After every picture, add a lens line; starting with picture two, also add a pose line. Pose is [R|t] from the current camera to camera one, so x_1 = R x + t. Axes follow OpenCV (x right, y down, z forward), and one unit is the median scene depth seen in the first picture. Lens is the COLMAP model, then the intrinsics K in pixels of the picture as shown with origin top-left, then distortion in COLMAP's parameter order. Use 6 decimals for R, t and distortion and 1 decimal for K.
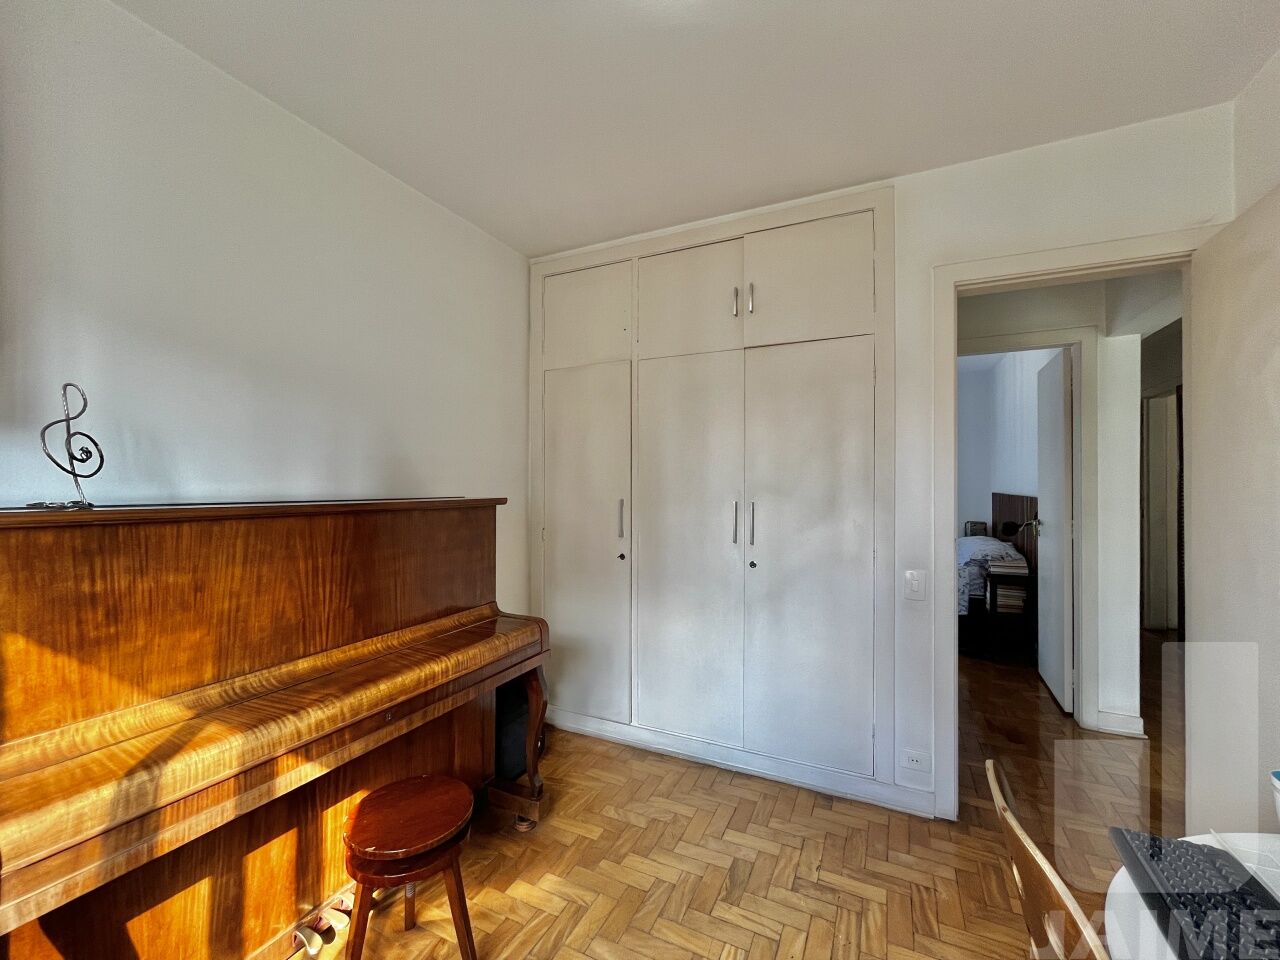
lens RADIAL K [[524.6, 0, 642.0], [0, 524.6, 480.4], [0, 0, 1]] dist [0.003258, 0.000221]
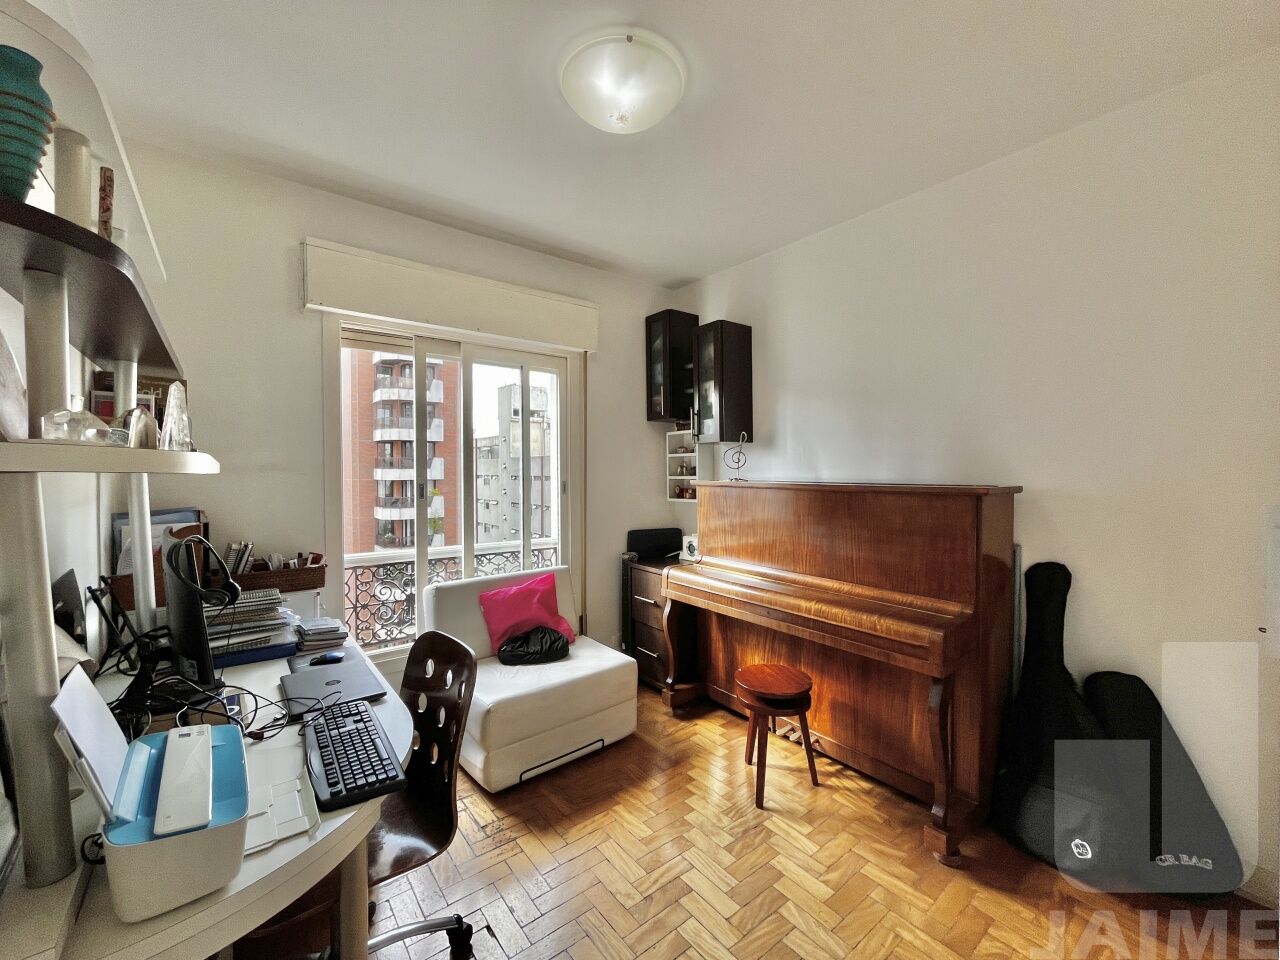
lens RADIAL K [[524.6, 0, 635.2], [0, 524.6, 478.6], [0, 0, 1]] dist [0.003258, 0.000221]
pose [[-0.420980, 0.005471, -0.907054, 0.703260], [0.006986, 0.999972, 0.002789, 0.017112], [0.907043, -0.005163, -0.421006, 0.808885]]
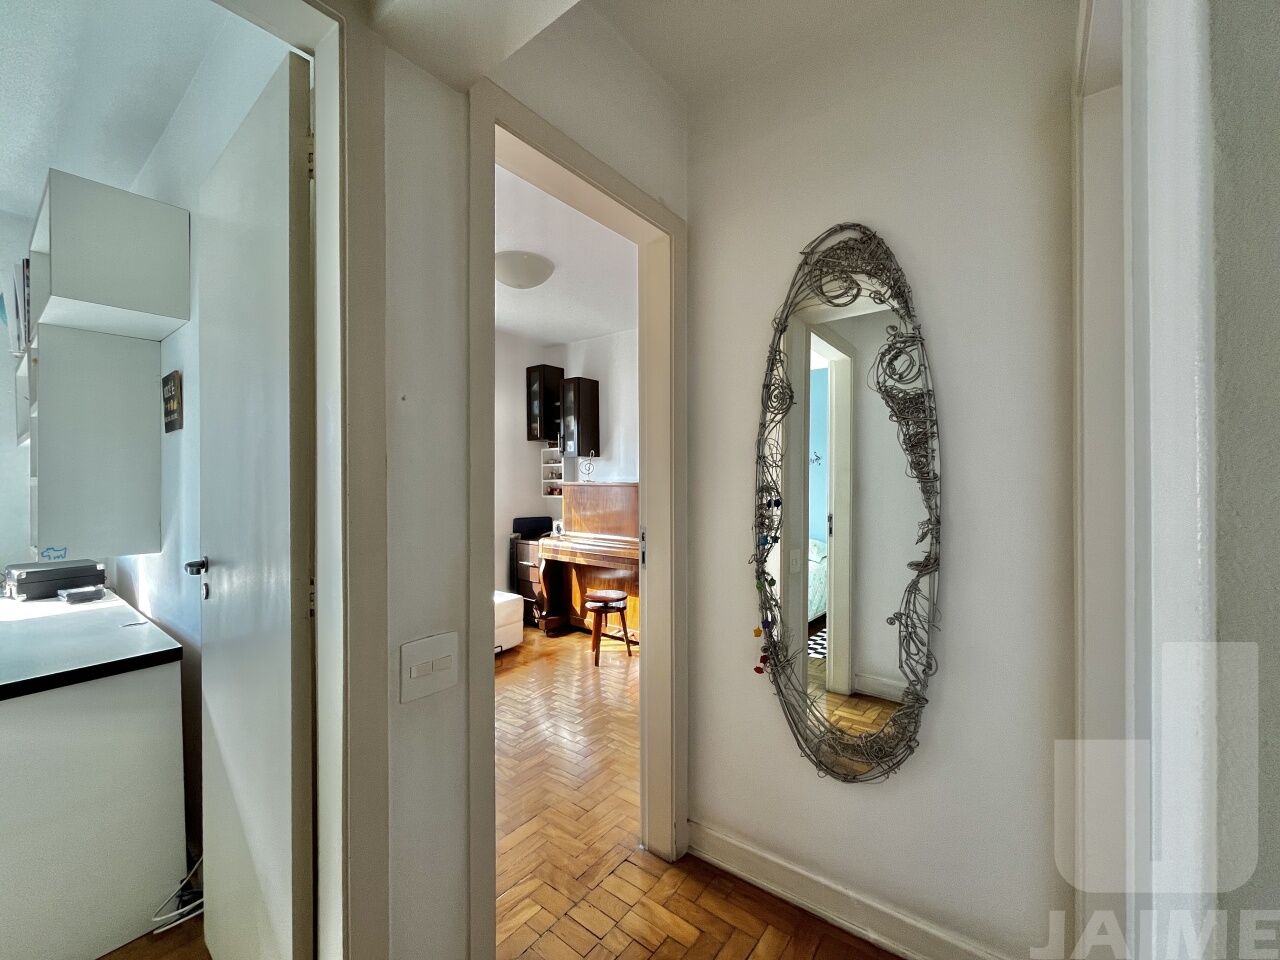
lens RADIAL K [[524.6, 0, 629.4], [0, 524.6, 478.8], [0, 0, 1]] dist [0.003258, 0.000221]
pose [[-0.198306, -0.003326, -0.980134, 1.359315], [0.007458, 0.999960, -0.004902, 0.025756], [0.980112, -0.008282, -0.198274, 1.045121]]
